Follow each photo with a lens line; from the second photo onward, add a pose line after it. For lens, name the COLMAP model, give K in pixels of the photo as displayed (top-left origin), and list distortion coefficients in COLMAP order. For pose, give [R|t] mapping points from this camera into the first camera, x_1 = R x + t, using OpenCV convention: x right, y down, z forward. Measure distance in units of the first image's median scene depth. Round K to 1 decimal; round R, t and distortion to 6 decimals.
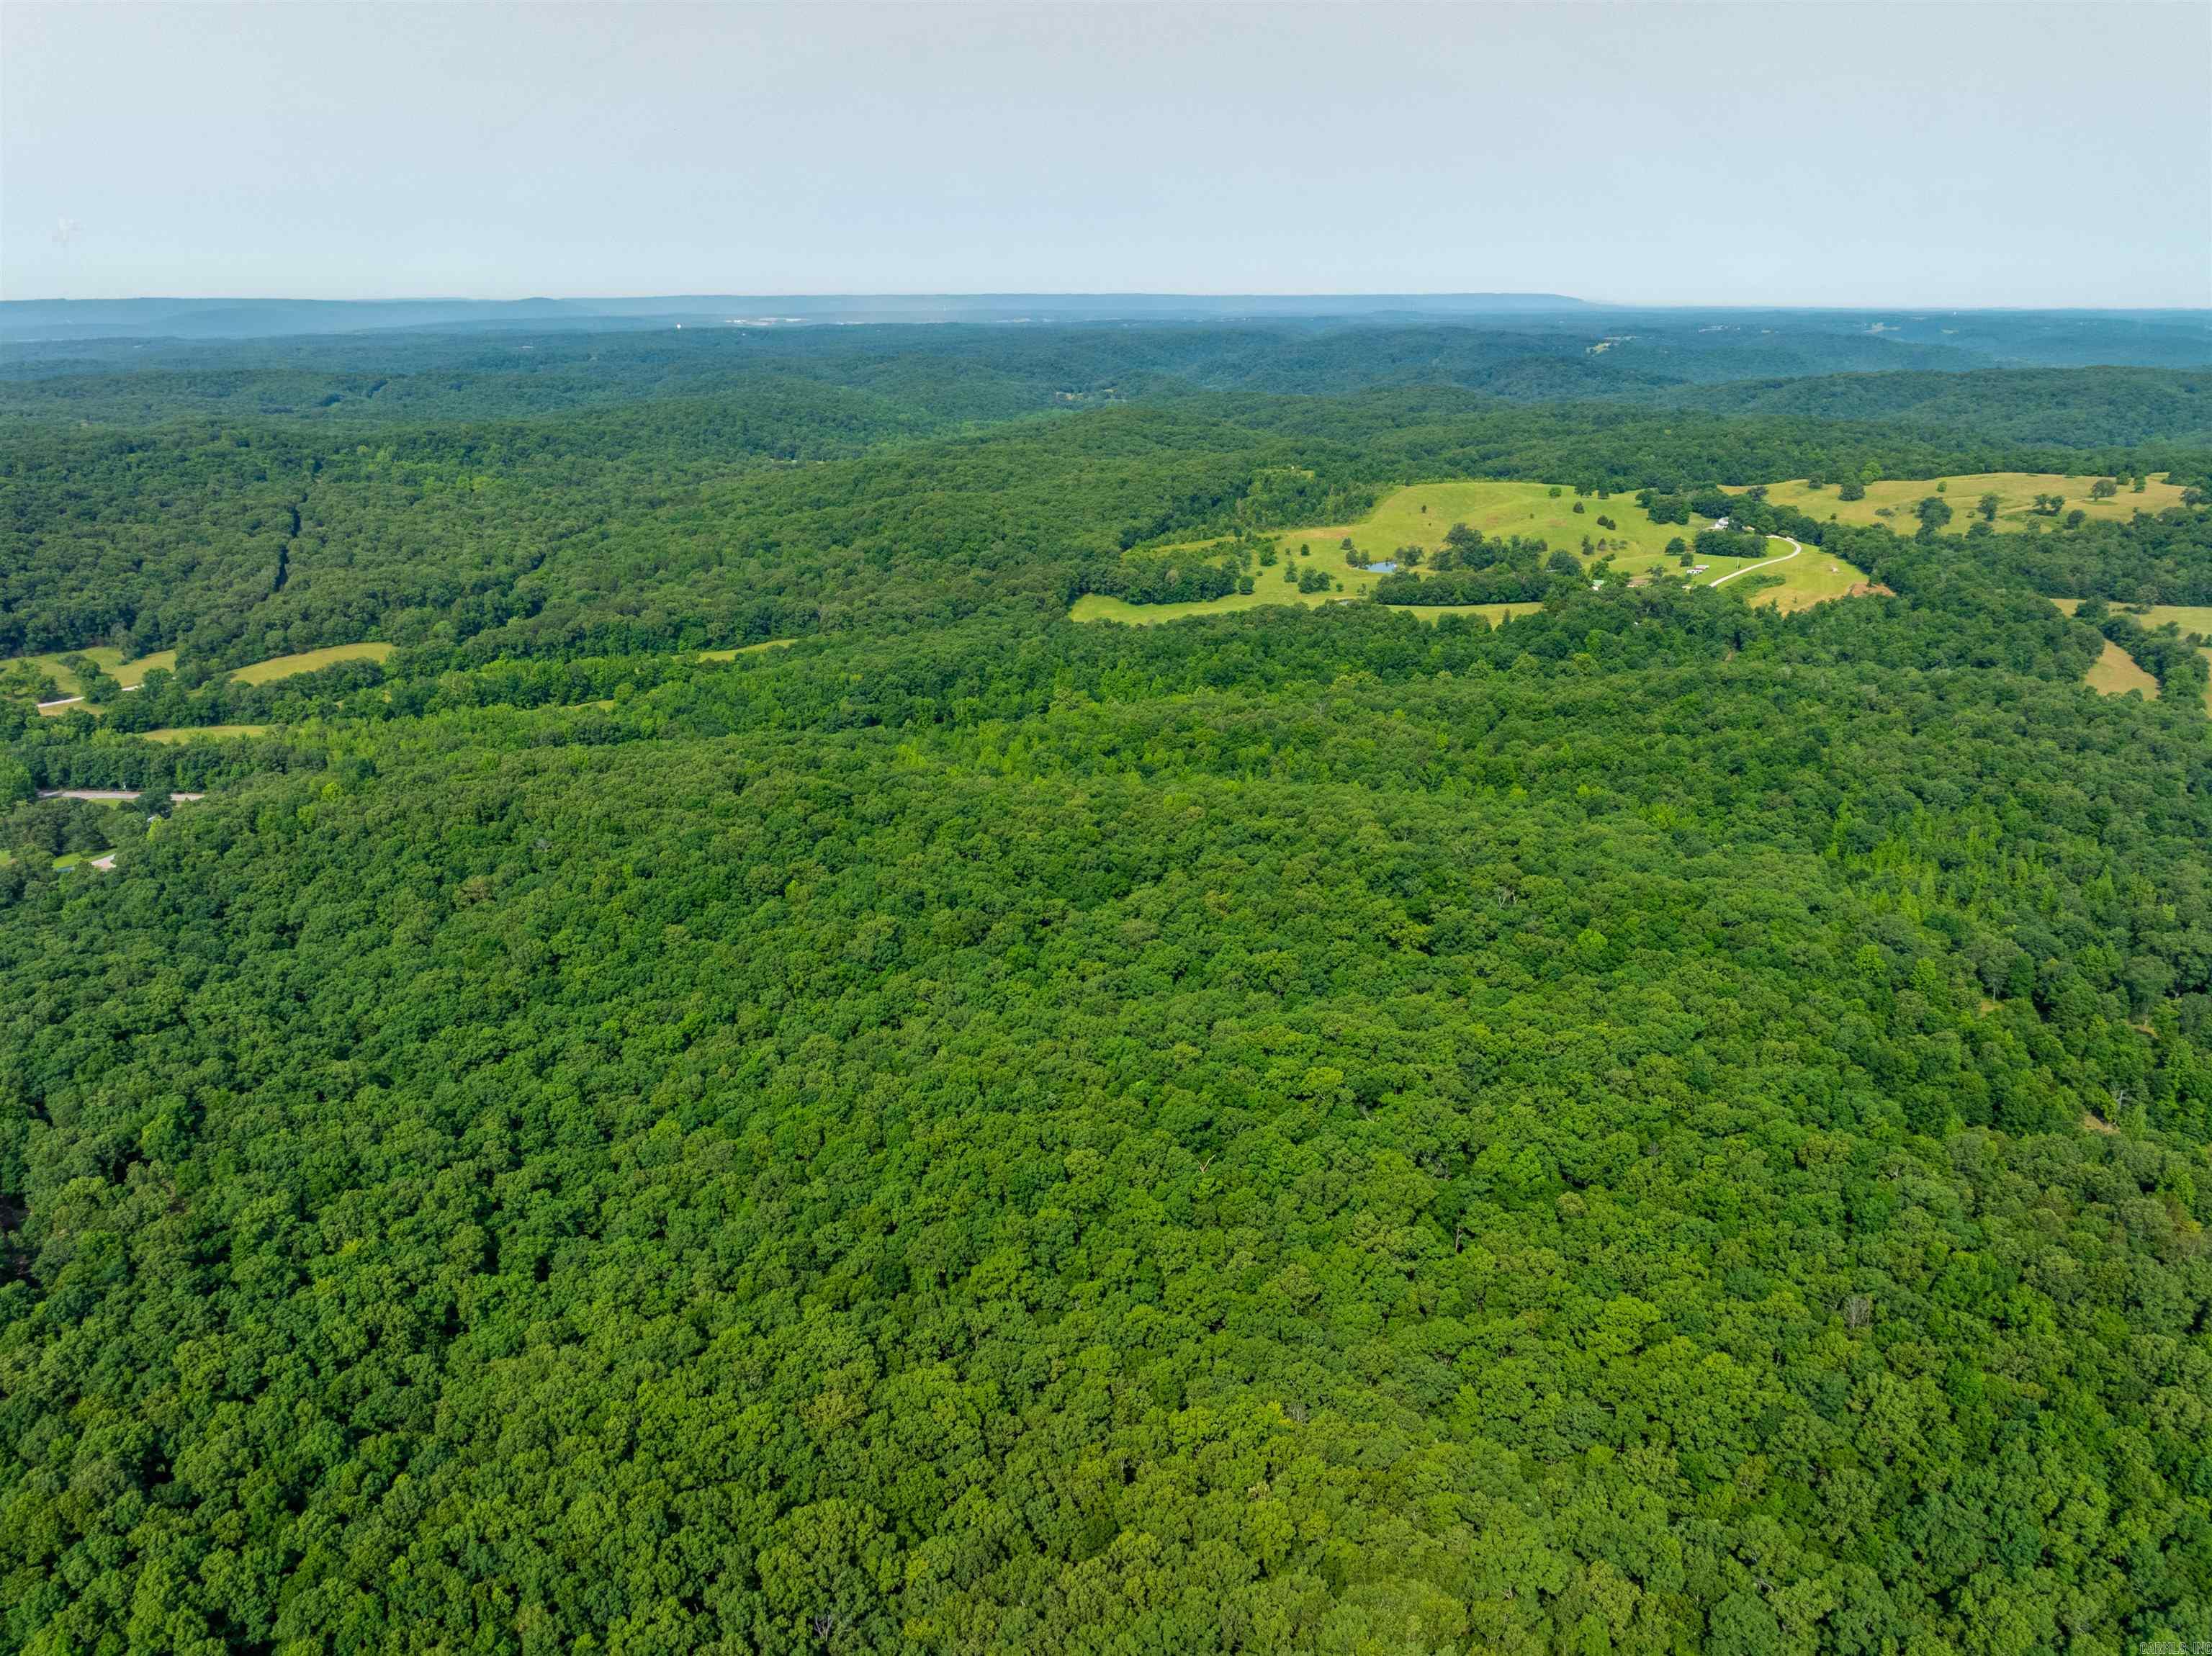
lens RADIAL K [[1568.2, 0, 1102.3], [0, 1568.2, 837.4], [0, 0, 1]] dist [-0.037862, 0.022446]
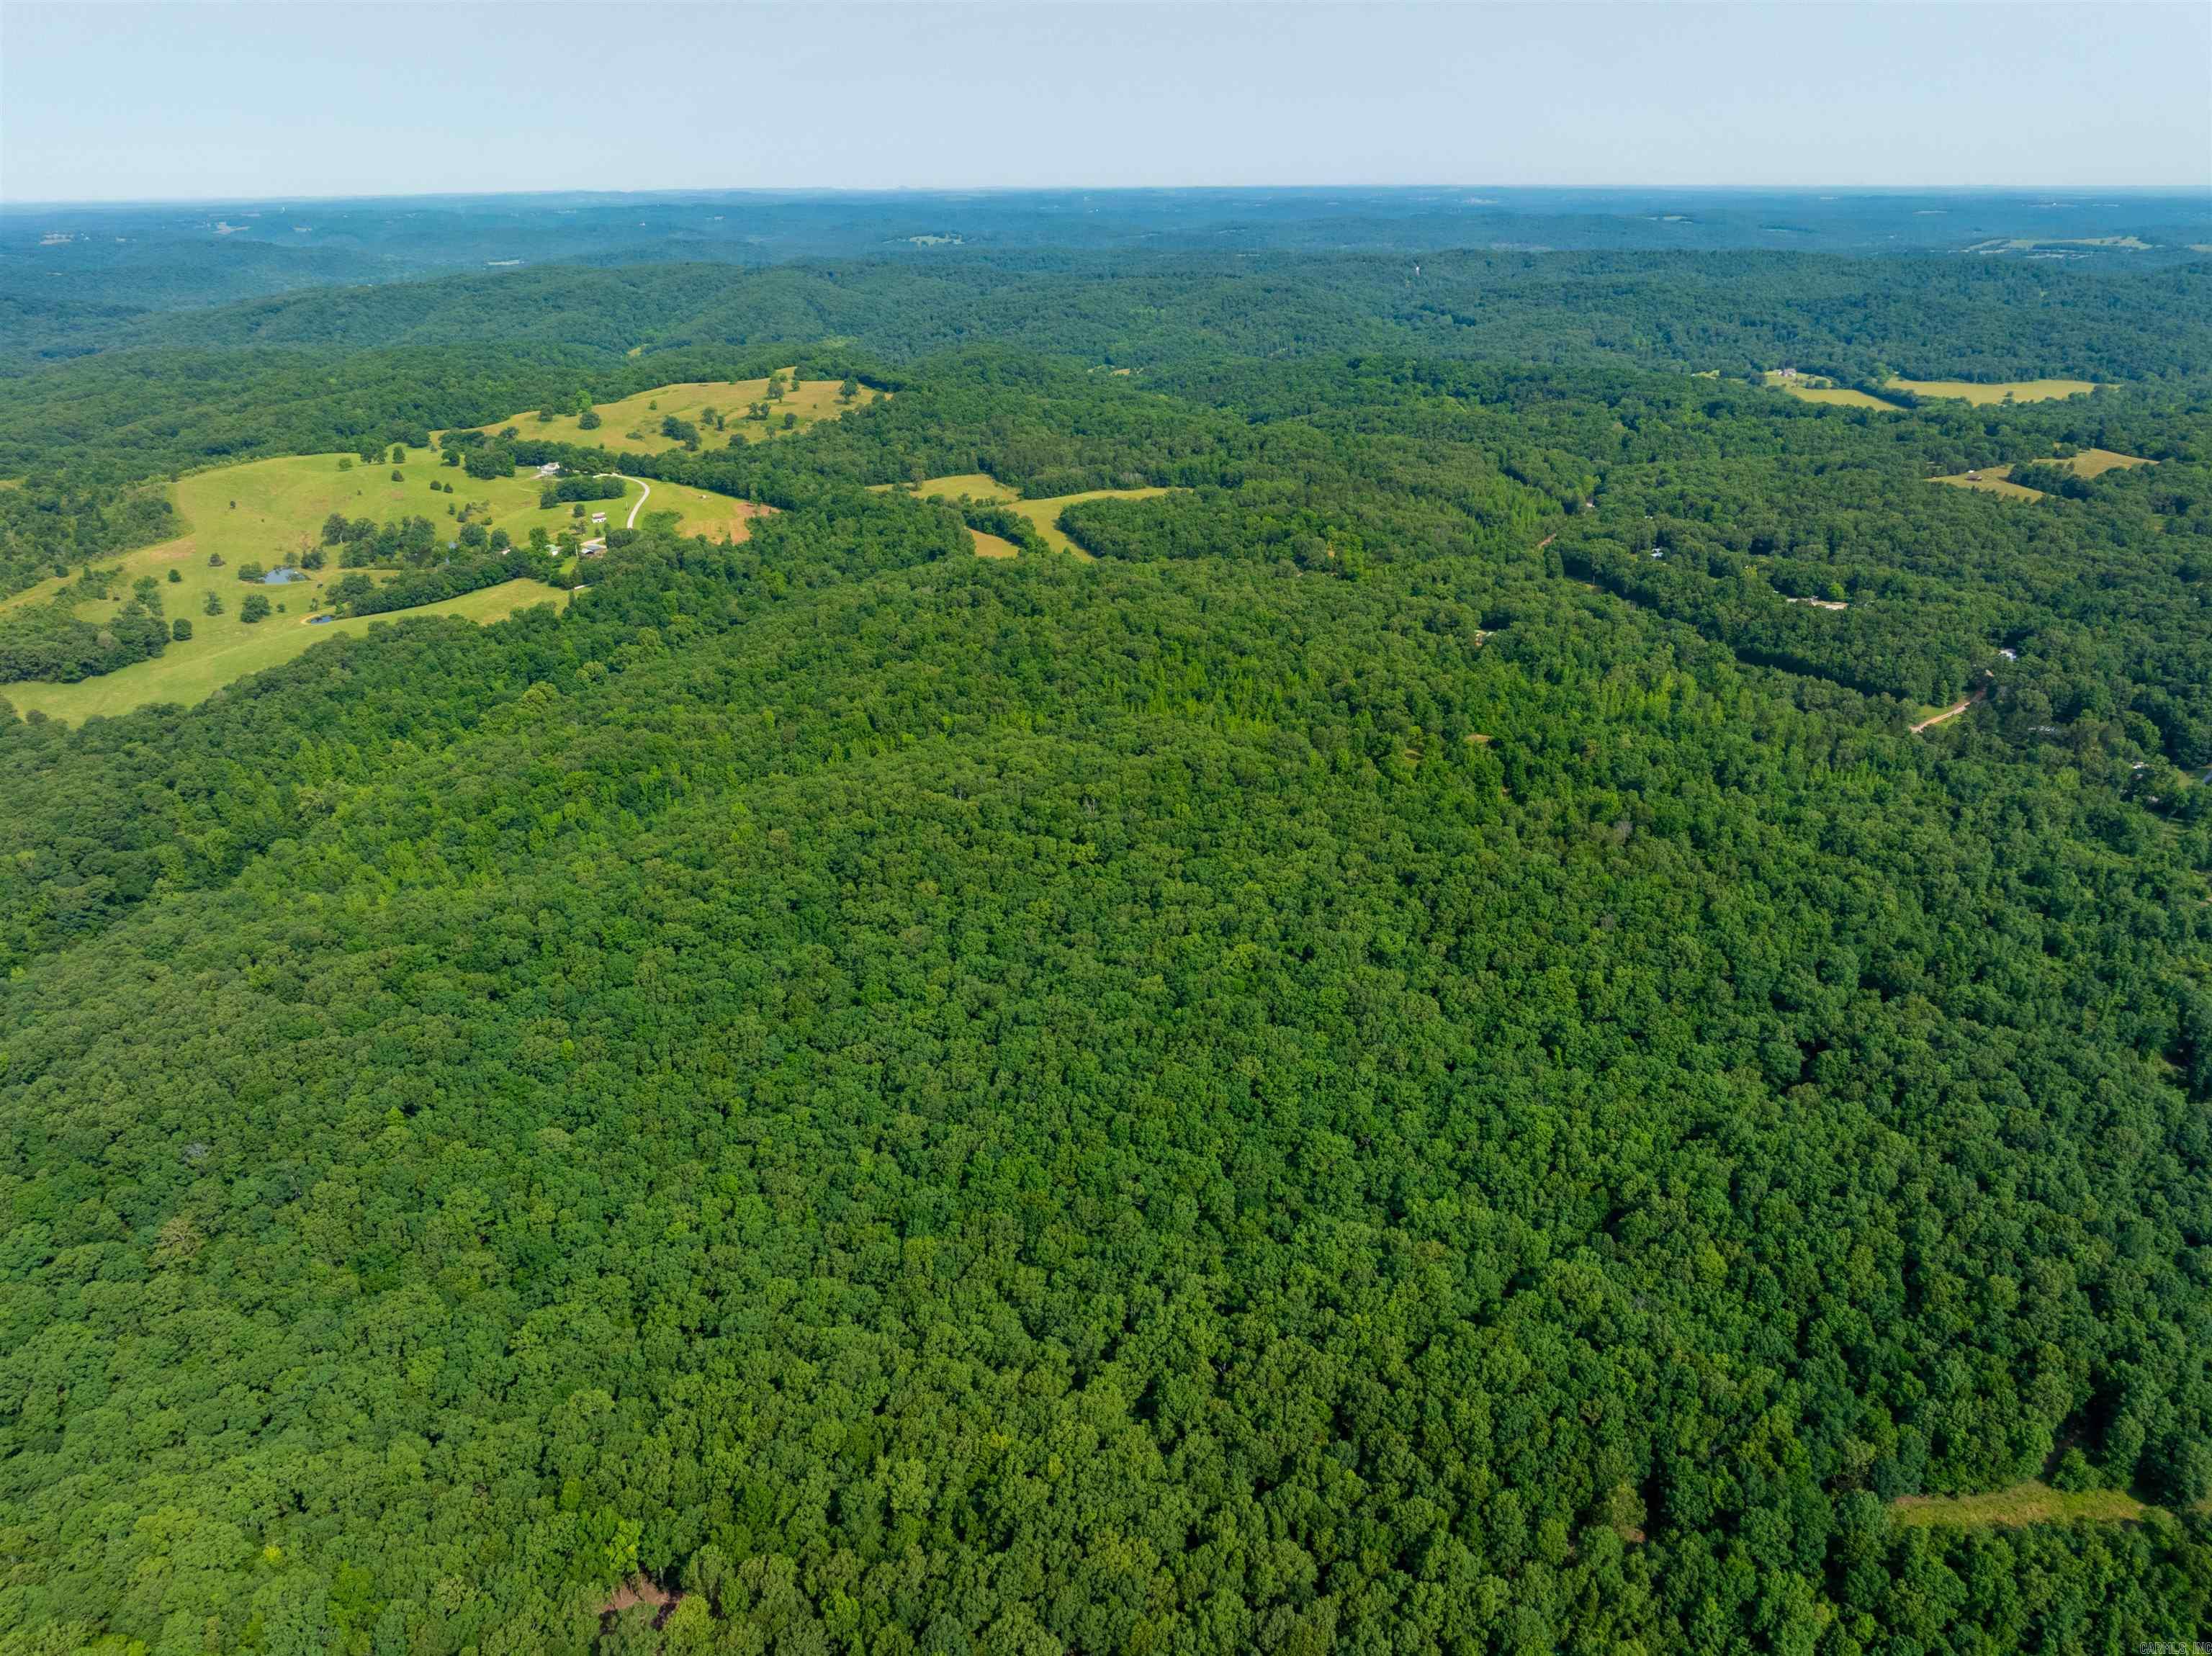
lens RADIAL K [[1568.2, 0, 1110.4], [0, 1568.2, 833.9], [0, 0, 1]] dist [-0.037862, 0.022446]
pose [[0.564004, -0.326783, 0.758361, -0.862375], [0.278420, 0.939845, 0.197921, -0.229095], [-0.777420, 0.099515, 0.621060, 0.220456]]
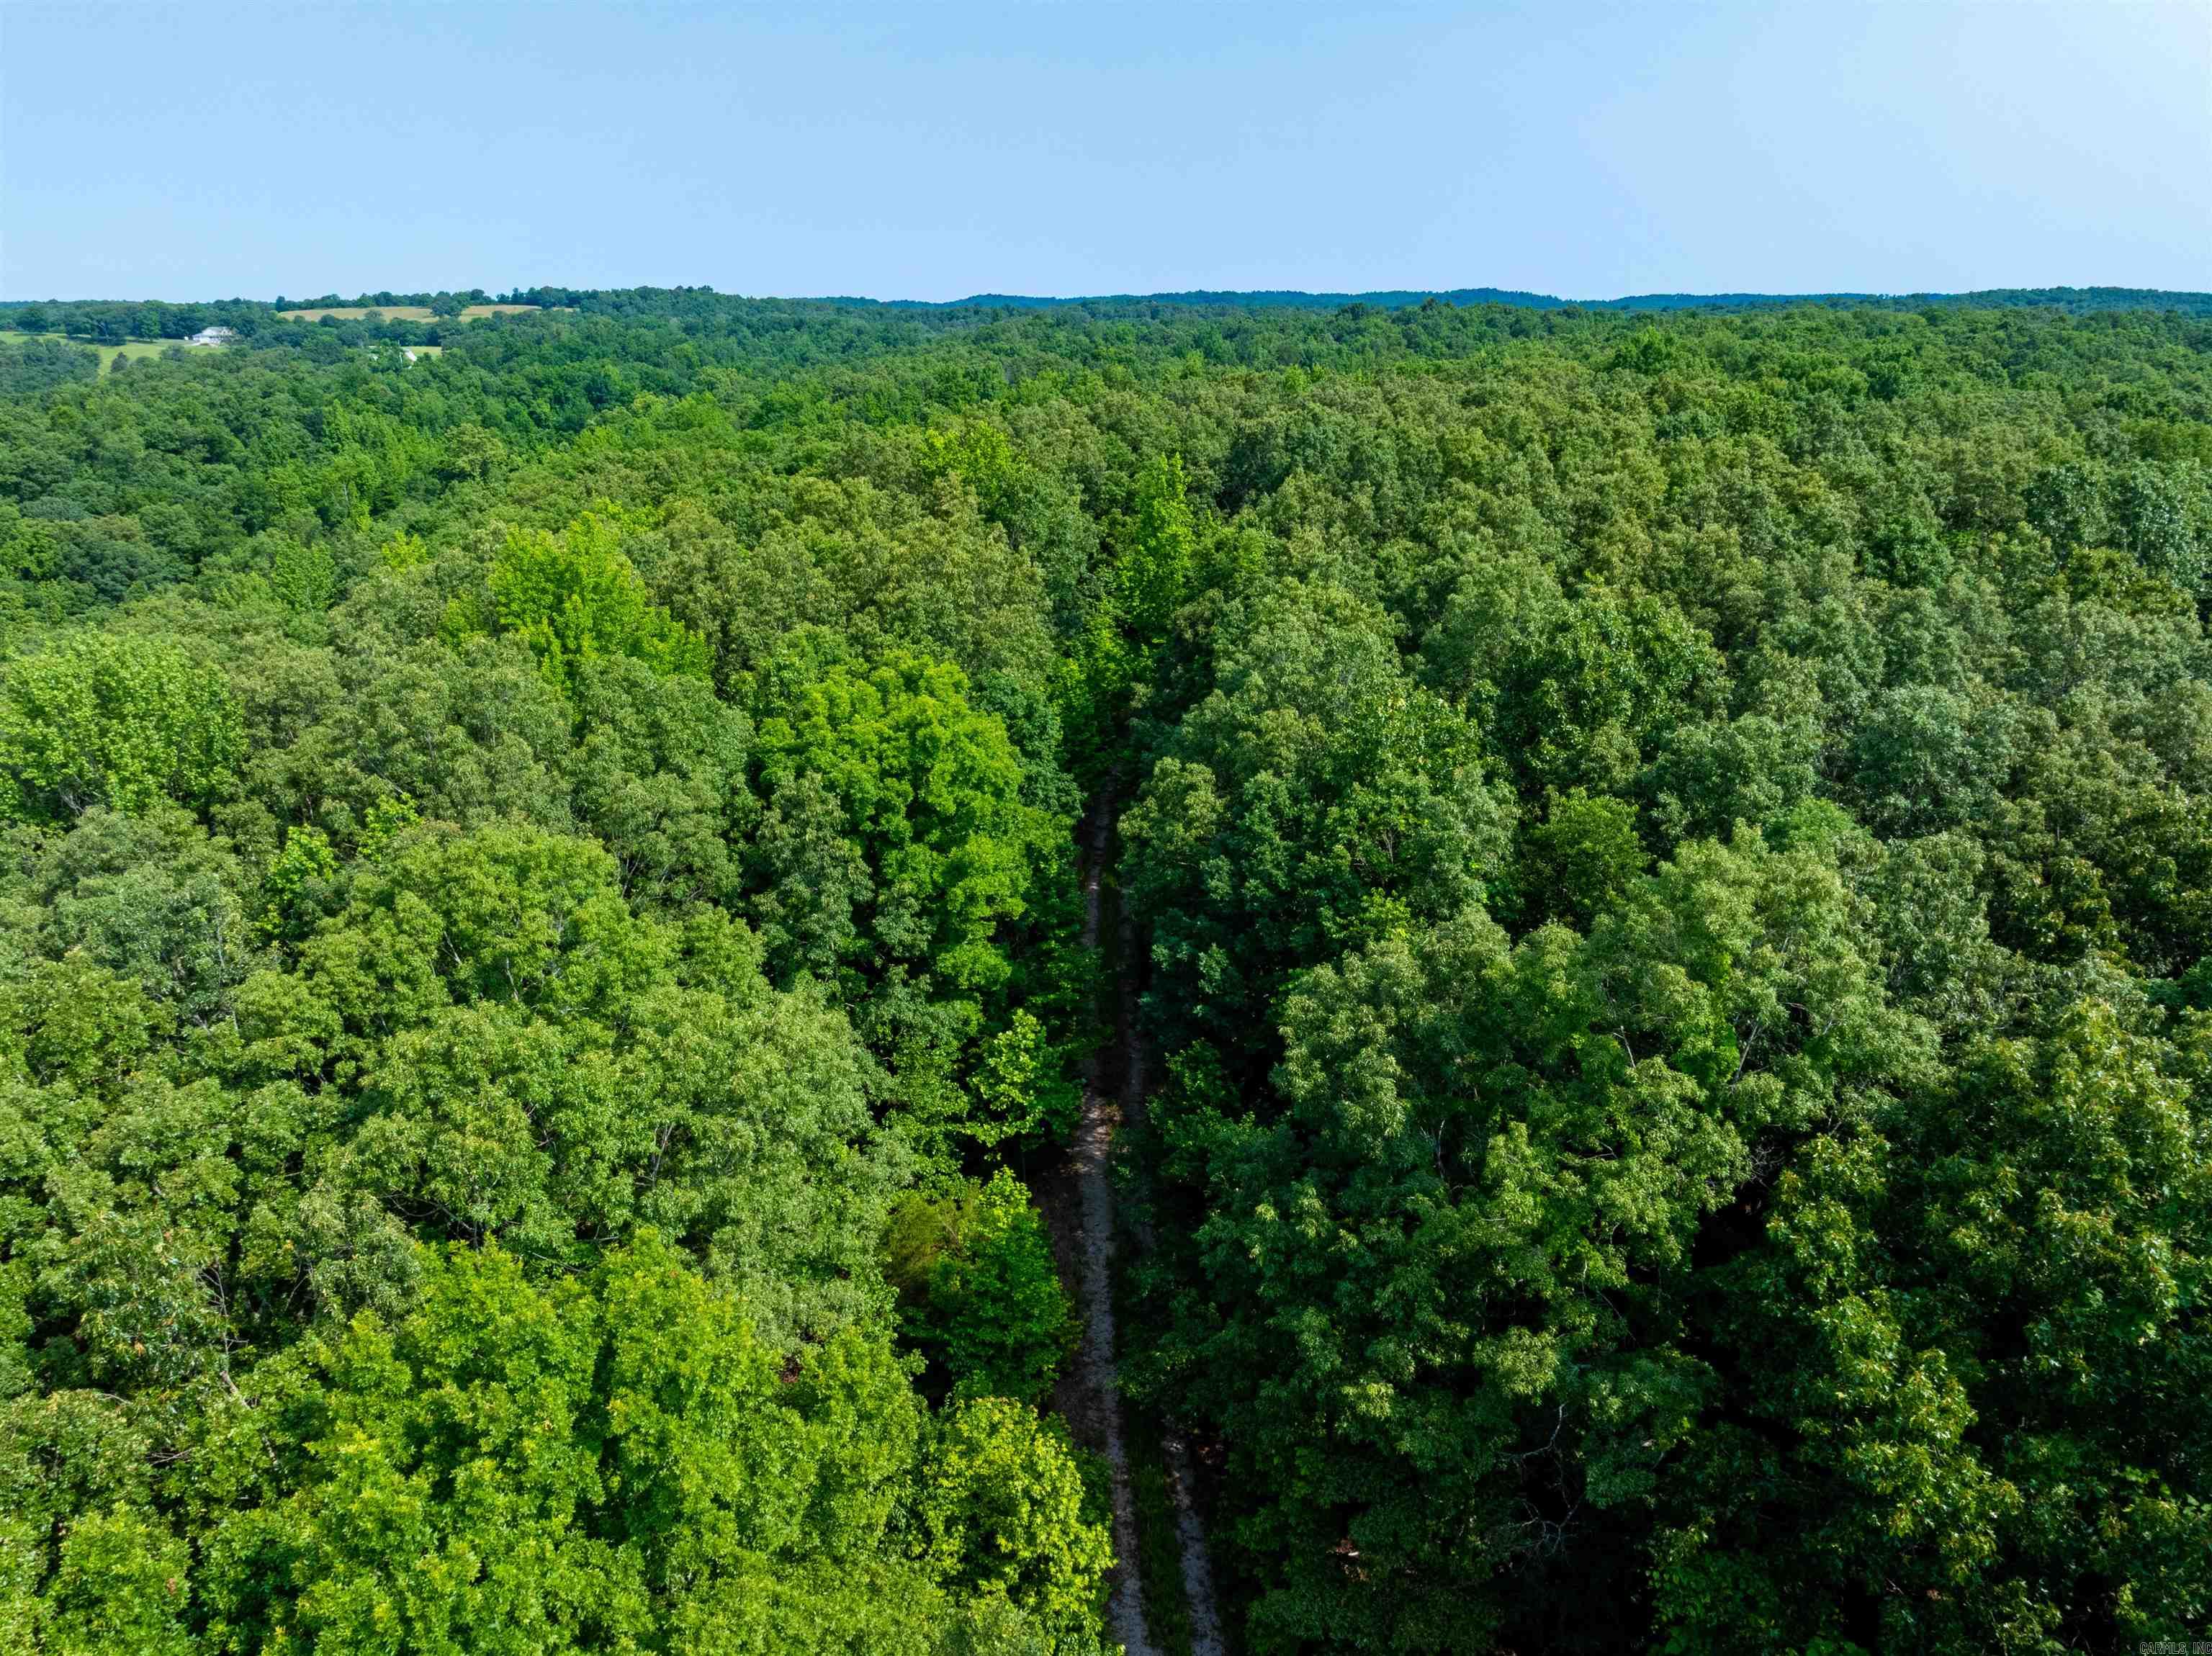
lens RADIAL K [[1568.2, 0, 1114.0], [0, 1568.2, 841.4], [0, 0, 1]] dist [-0.037862, 0.022446]
pose [[0.213157, -0.314514, 0.925011, -0.761896], [0.327337, 0.915040, 0.235694, -0.070321], [-0.920551, 0.252551, 0.297999, 1.490921]]
